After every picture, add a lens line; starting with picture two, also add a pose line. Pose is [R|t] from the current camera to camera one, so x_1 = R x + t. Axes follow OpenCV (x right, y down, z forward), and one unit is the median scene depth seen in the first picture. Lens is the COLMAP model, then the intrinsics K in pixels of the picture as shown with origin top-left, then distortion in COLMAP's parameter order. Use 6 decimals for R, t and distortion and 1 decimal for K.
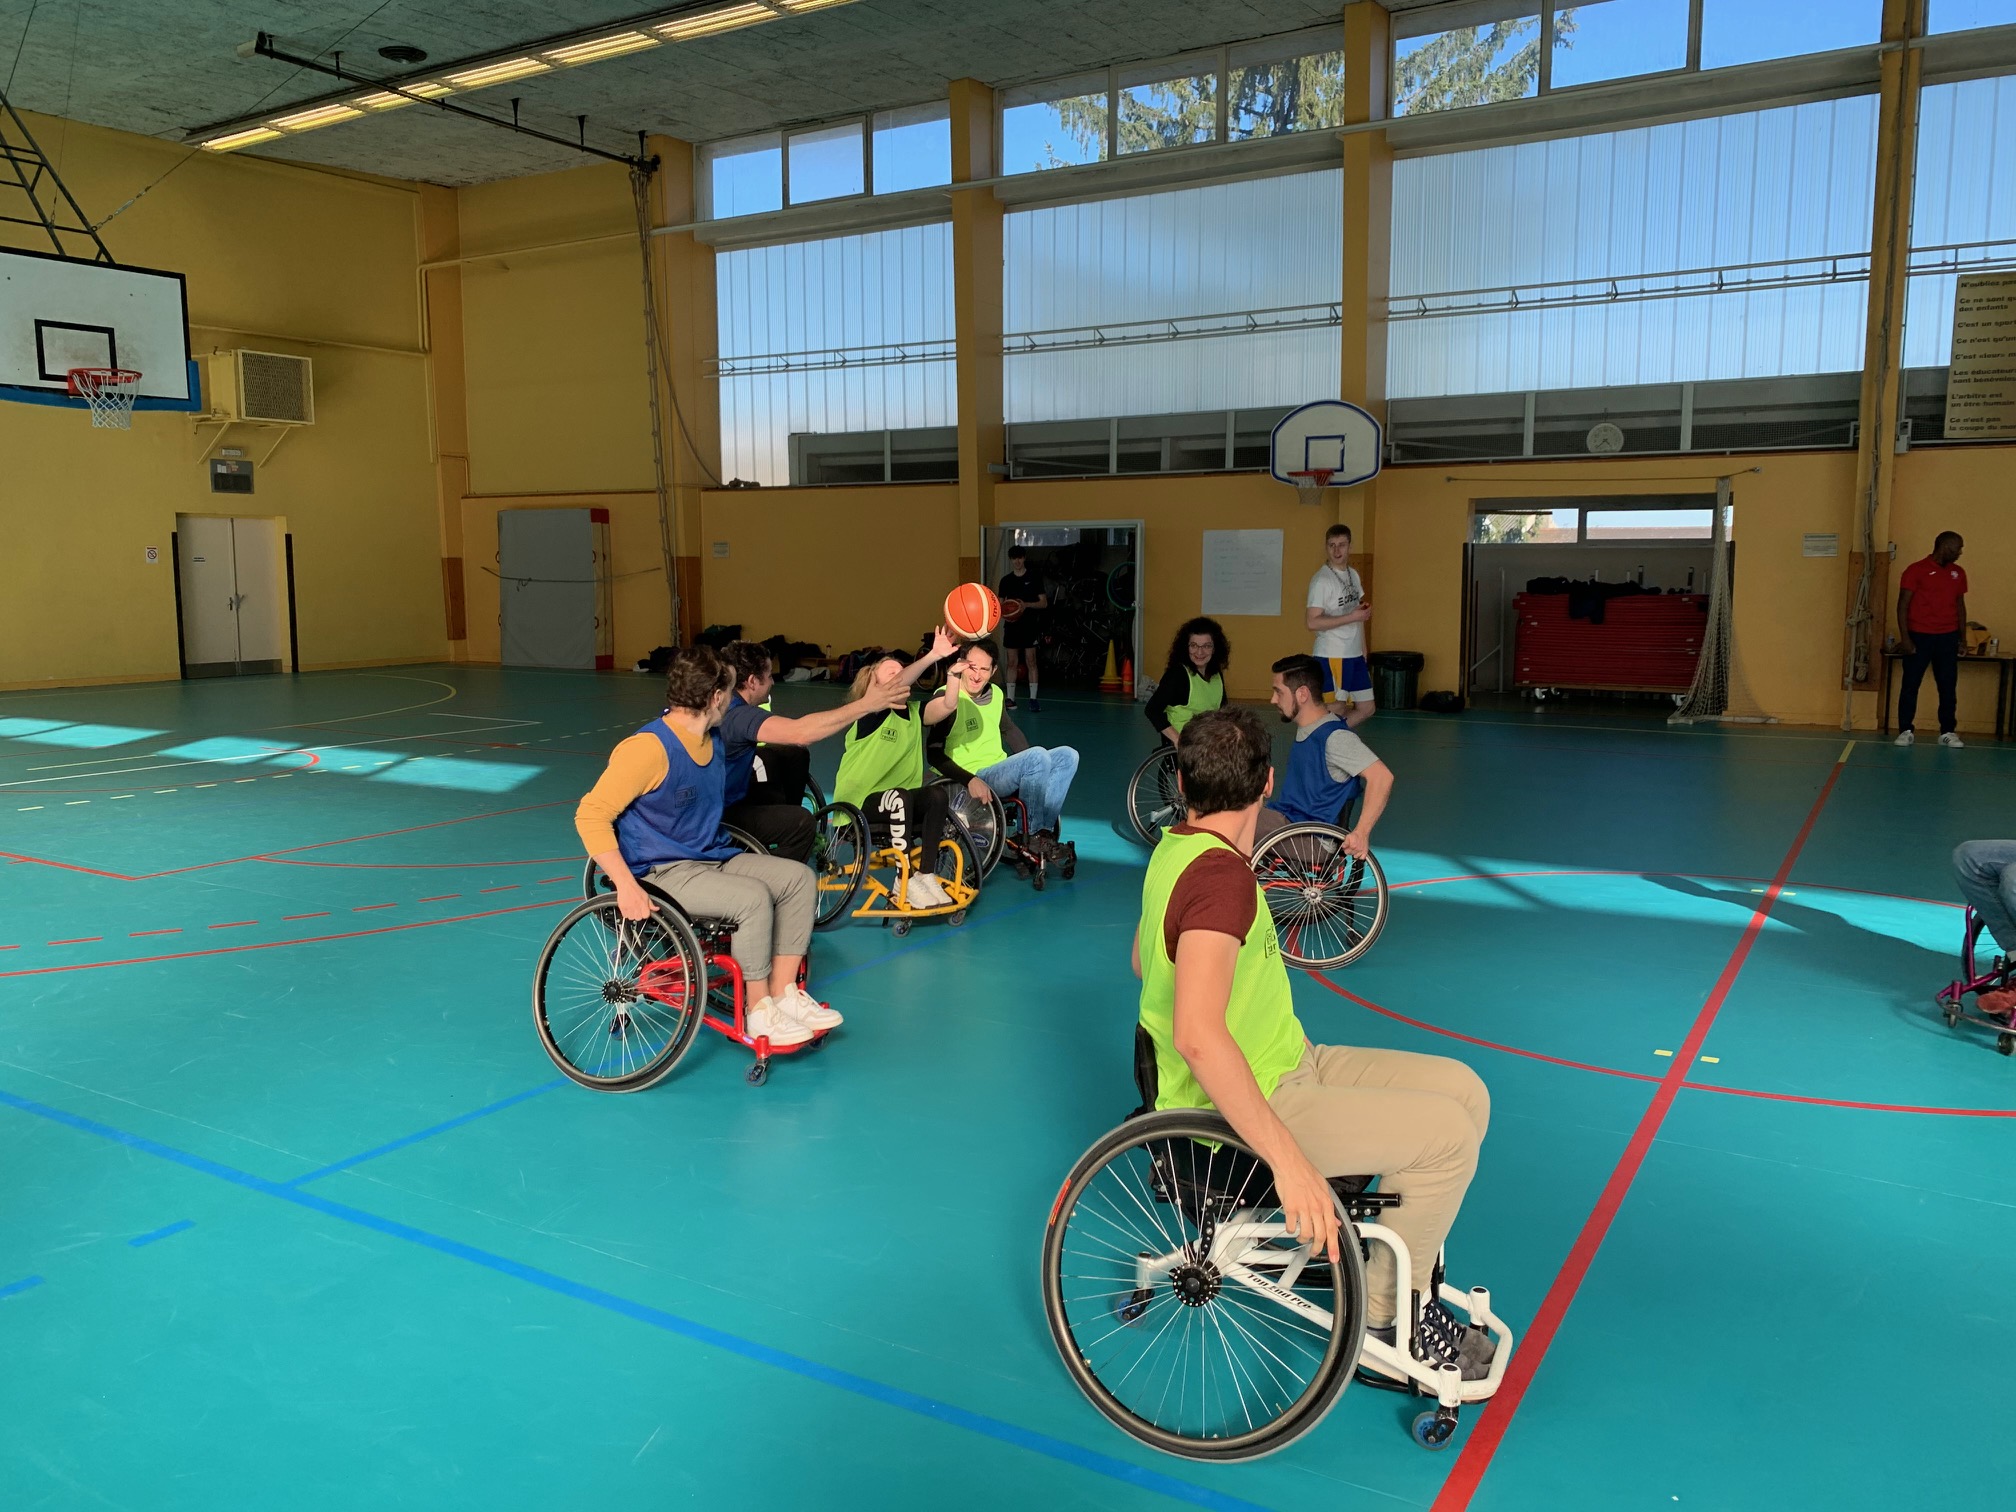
lens RADIAL K [[1298.6, 0, 1012.0], [0, 1298.6, 734.2], [0, 0, 1]] dist [0.018836, -0.010904]
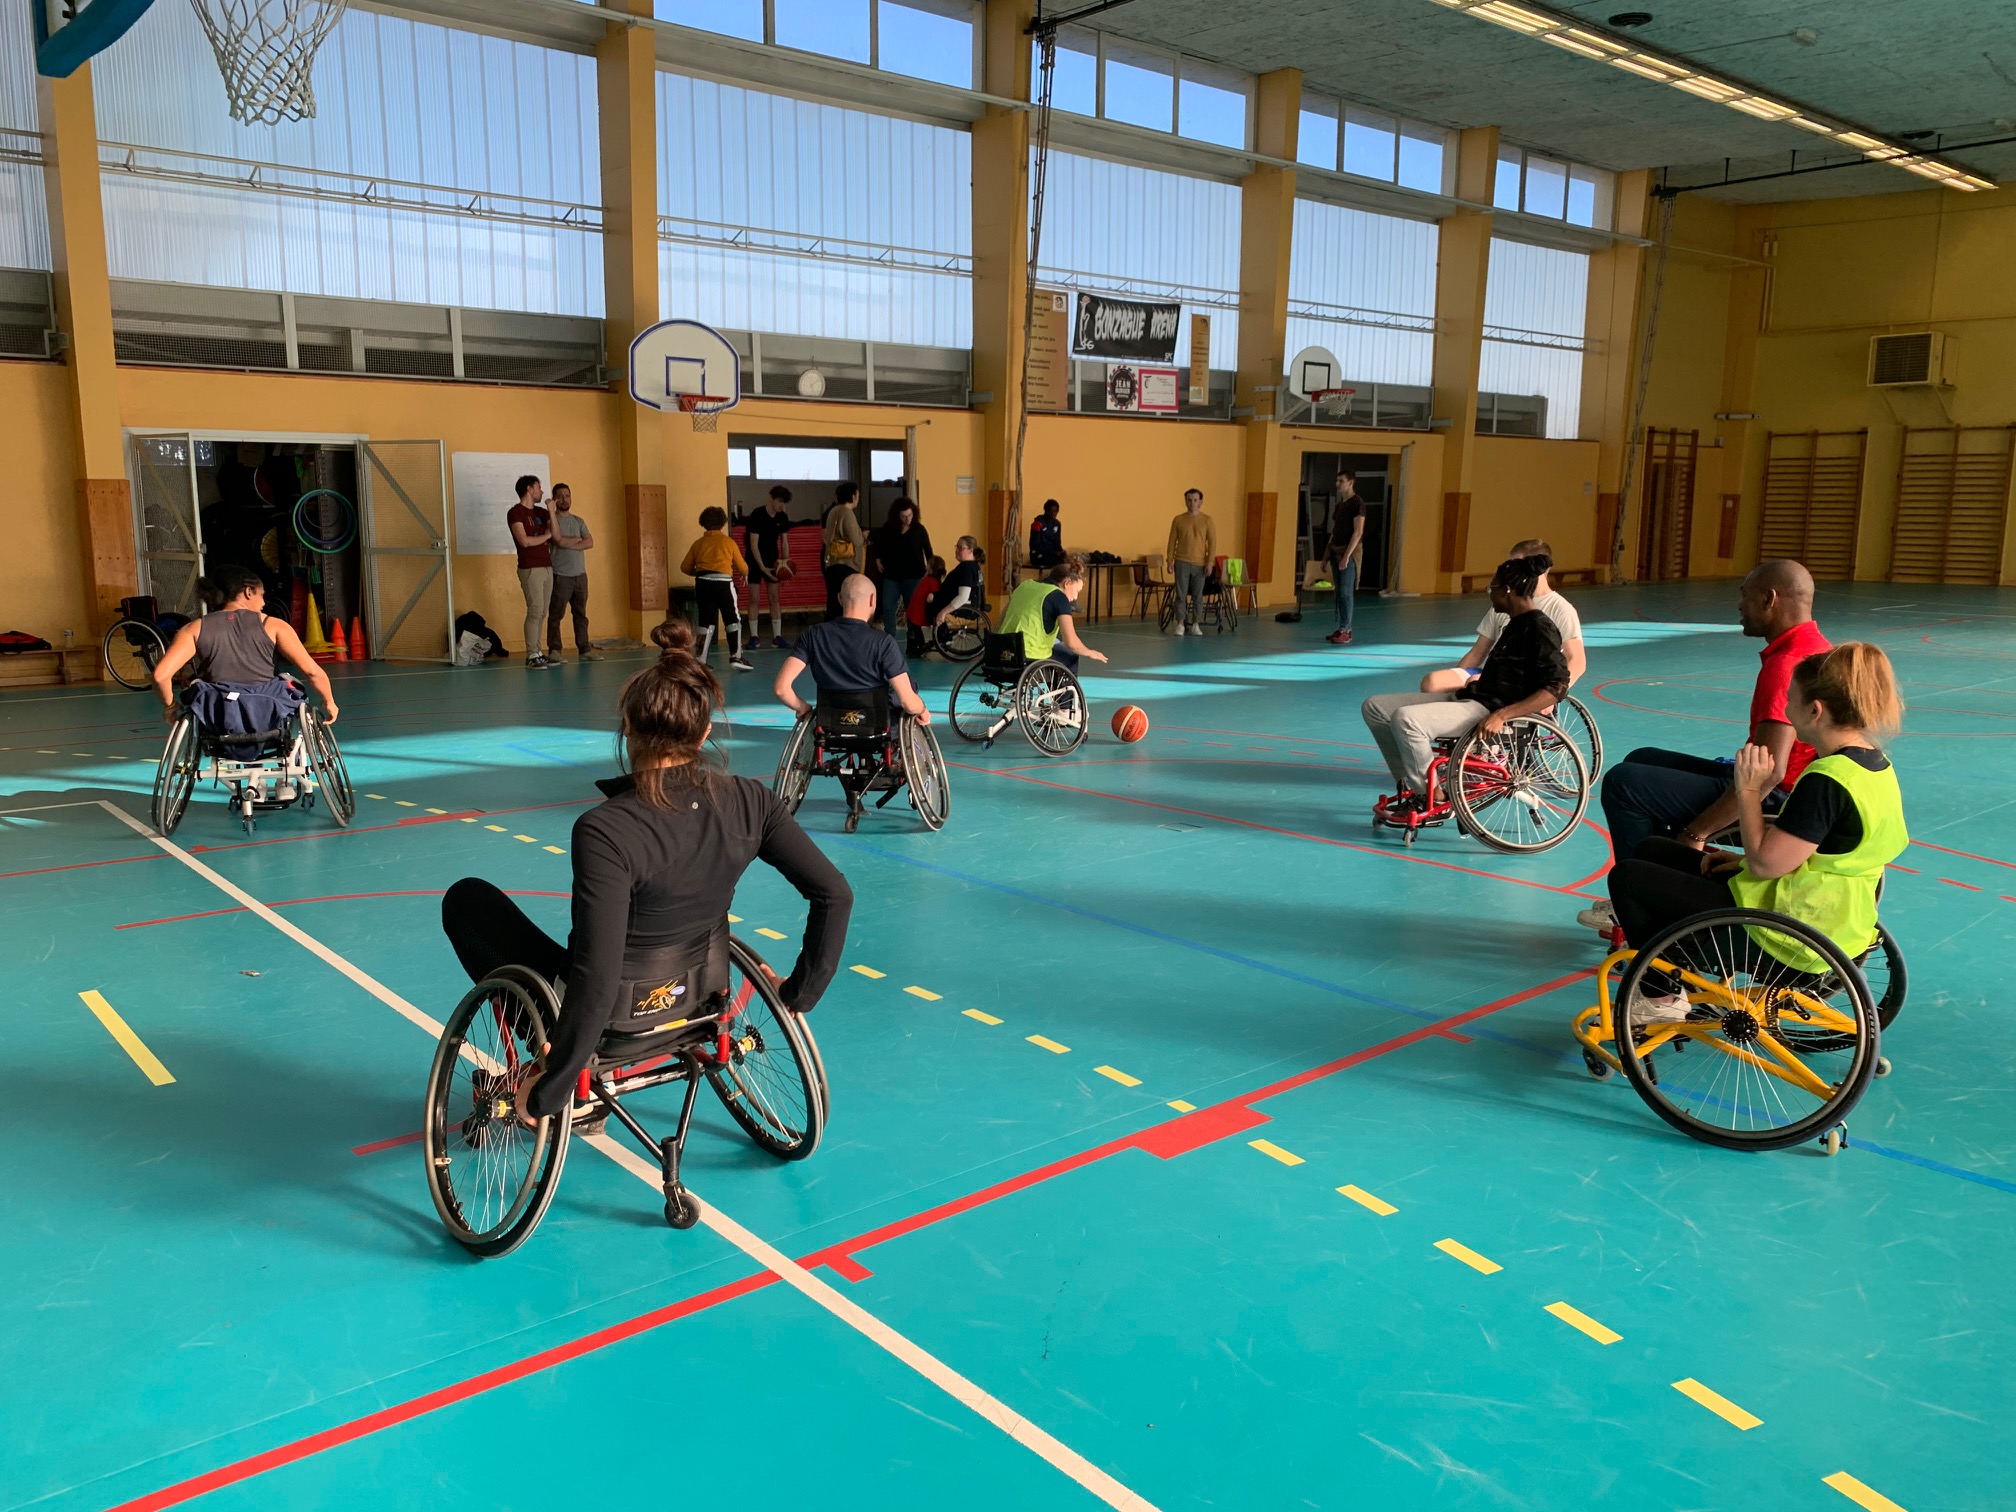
lens RADIAL K [[1526.8, 0, 1035.7], [0, 1526.8, 710.7], [0, 0, 1]] dist [0.024723, -0.023021]
pose [[0.410473, -0.117973, 0.904209, -1.059262], [0.108808, 0.990848, 0.079882, -0.060187], [-0.905358, 0.065596, 0.419553, 0.506790]]
